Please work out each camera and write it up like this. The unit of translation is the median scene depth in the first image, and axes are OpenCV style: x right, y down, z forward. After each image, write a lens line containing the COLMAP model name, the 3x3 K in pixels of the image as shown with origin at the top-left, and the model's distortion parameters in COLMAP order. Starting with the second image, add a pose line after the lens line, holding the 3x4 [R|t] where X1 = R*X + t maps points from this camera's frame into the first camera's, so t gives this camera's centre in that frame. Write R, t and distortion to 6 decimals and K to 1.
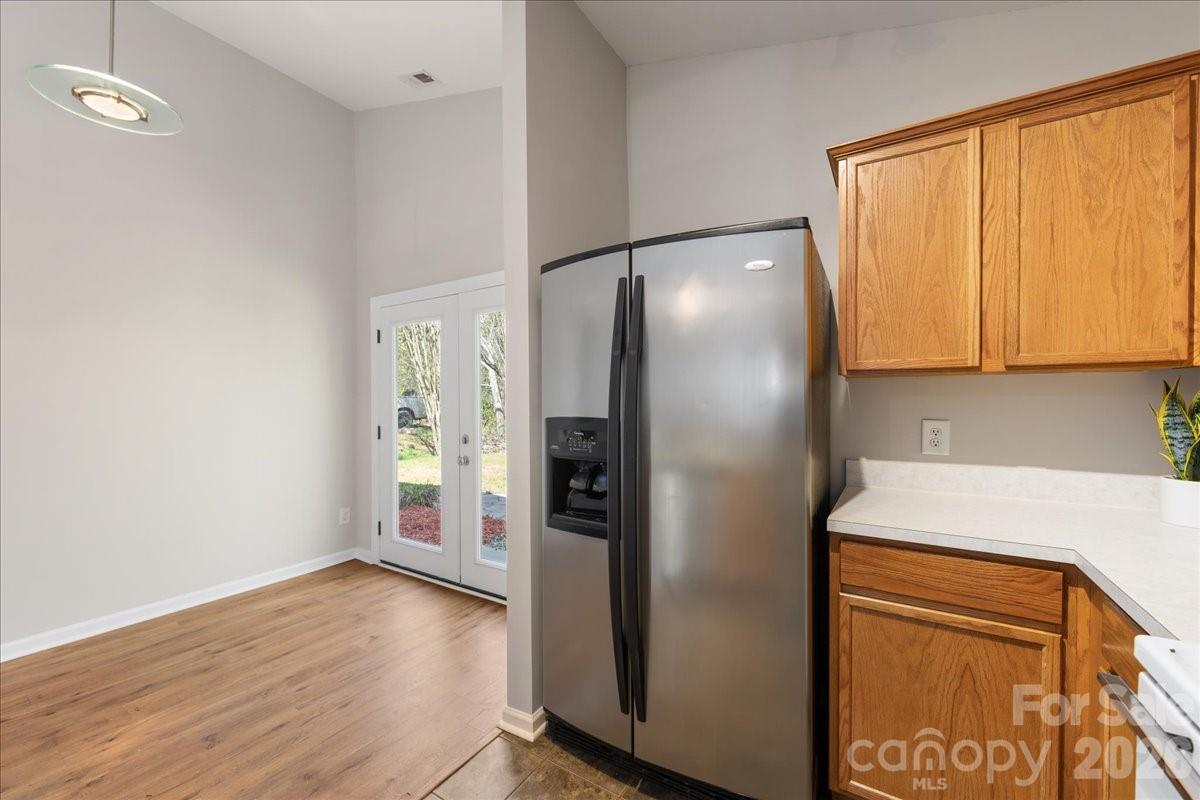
lens RADIAL K [[471.8, 0, 602.6], [0, 471.8, 401.1], [0, 0, 1]] dist [-0.003802, -0.000173]
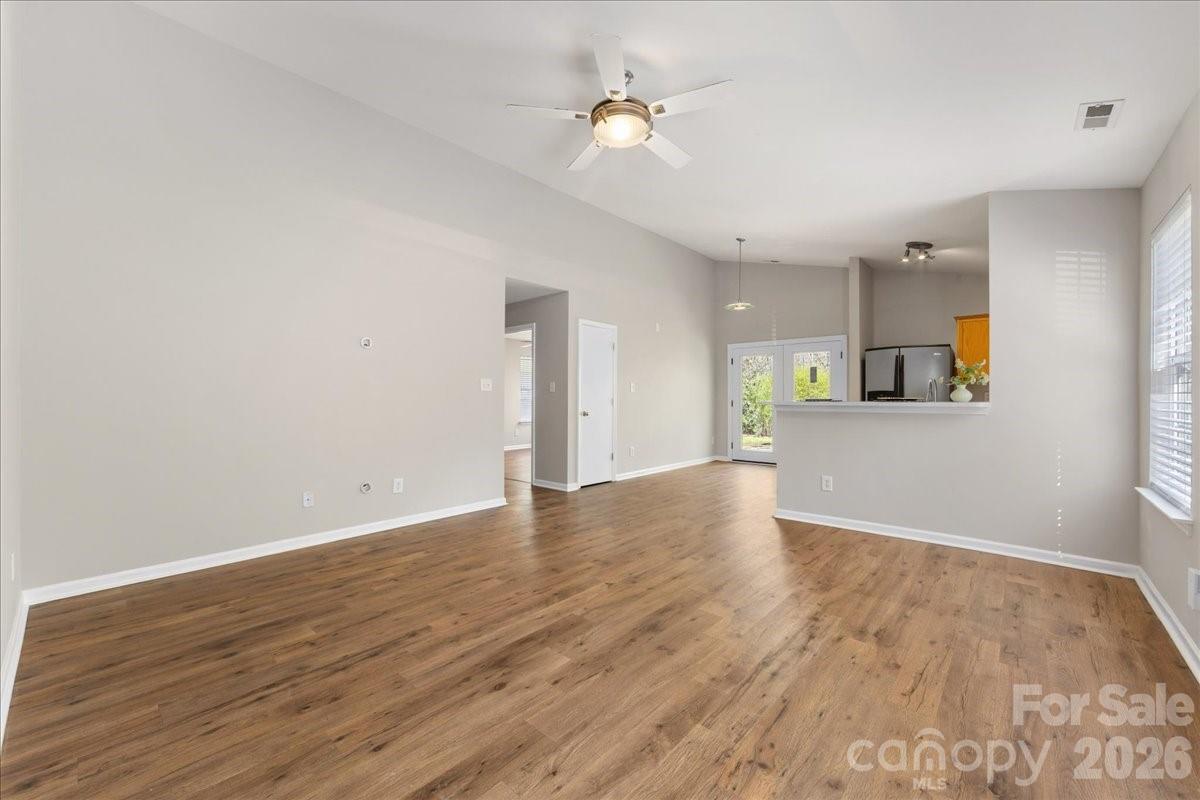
lens RADIAL K [[471.8, 0, 601.0], [0, 471.8, 396.6], [0, 0, 1]] dist [-0.003802, -0.000173]
pose [[0.986250, 0.000189, -0.165261, -0.895083], [-0.000864, 0.999992, -0.004011, 0.052892], [0.165259, 0.004099, 0.986242, -1.686694]]
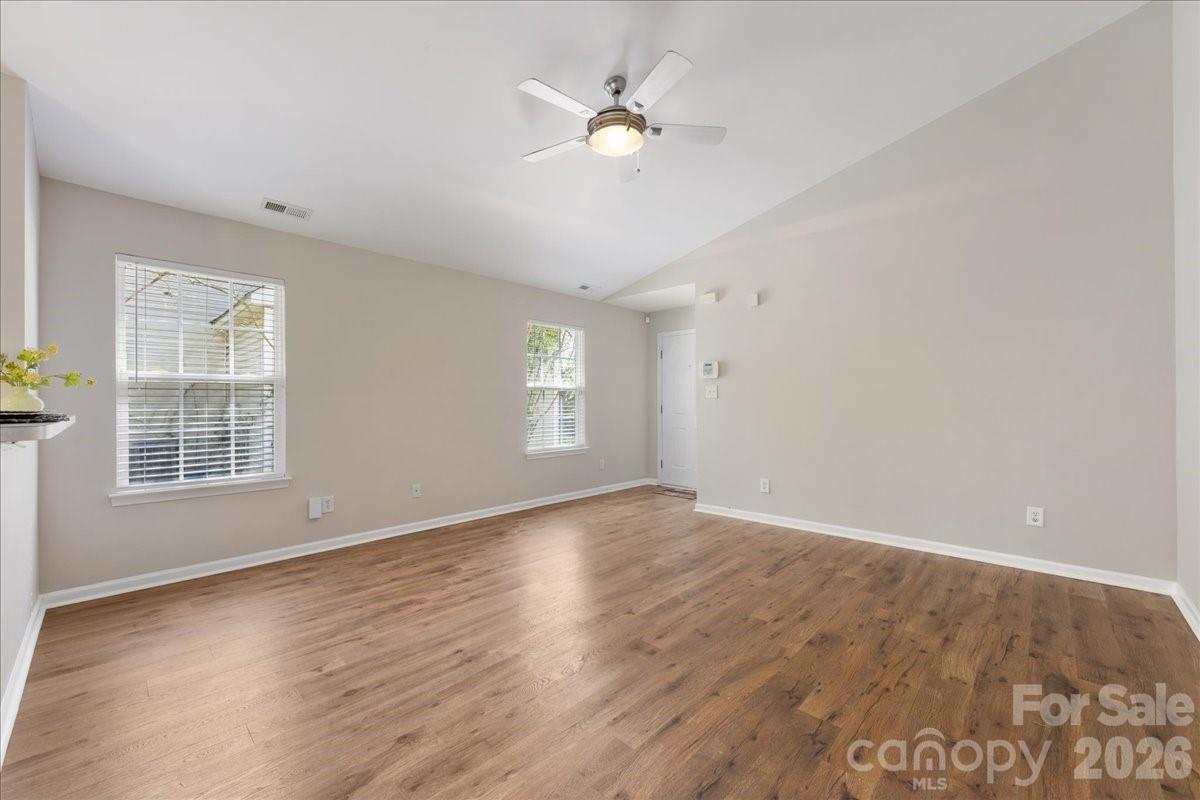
lens RADIAL K [[471.8, 0, 603.8], [0, 471.8, 399.2], [0, 0, 1]] dist [-0.003802, -0.000173]
pose [[-0.981853, 0.006543, 0.189531, -1.161390], [0.005927, 0.999975, -0.003817, 0.043462], [-0.189551, -0.002625, -0.981867, 0.166022]]
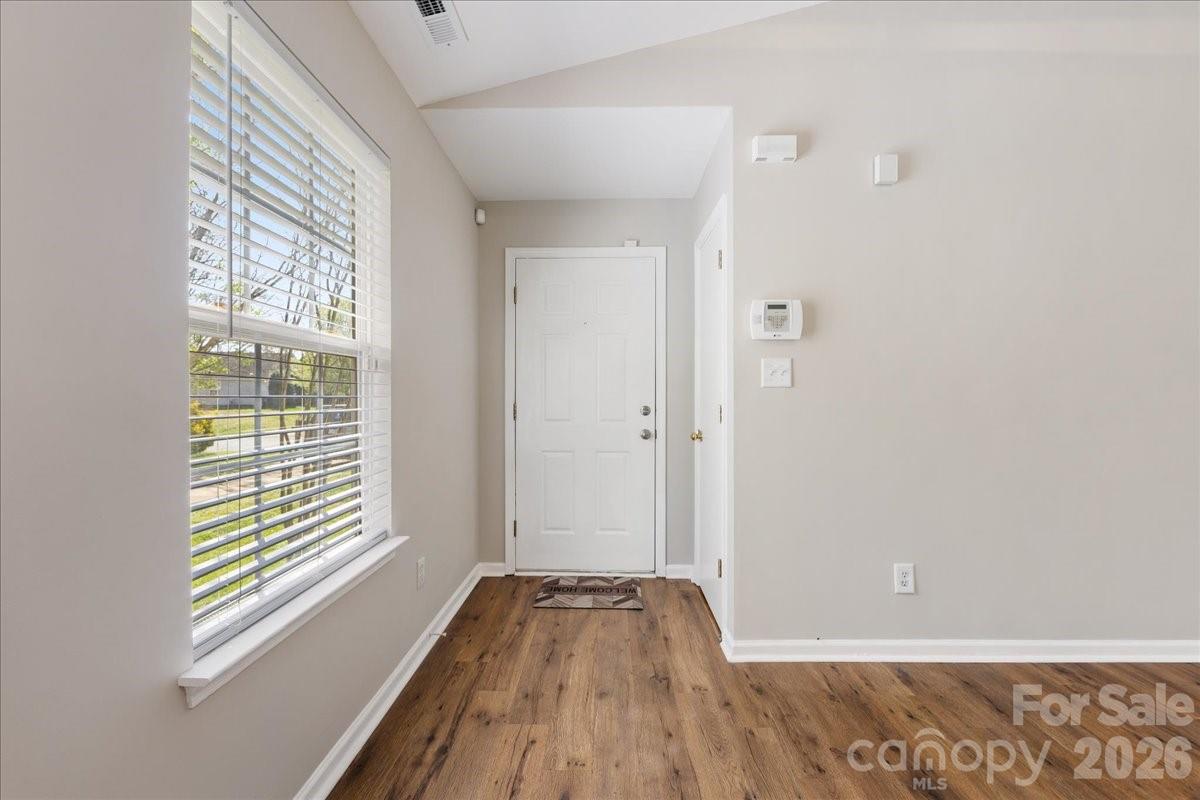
lens RADIAL K [[471.8, 0, 597.3], [0, 471.8, 396.6], [0, 0, 1]] dist [-0.003802, -0.000173]
pose [[-0.856976, 0.002612, -0.515350, -0.625651], [0.000919, 0.999993, 0.003541, 0.047171], [0.515356, 0.002561, -0.856972, -1.081258]]
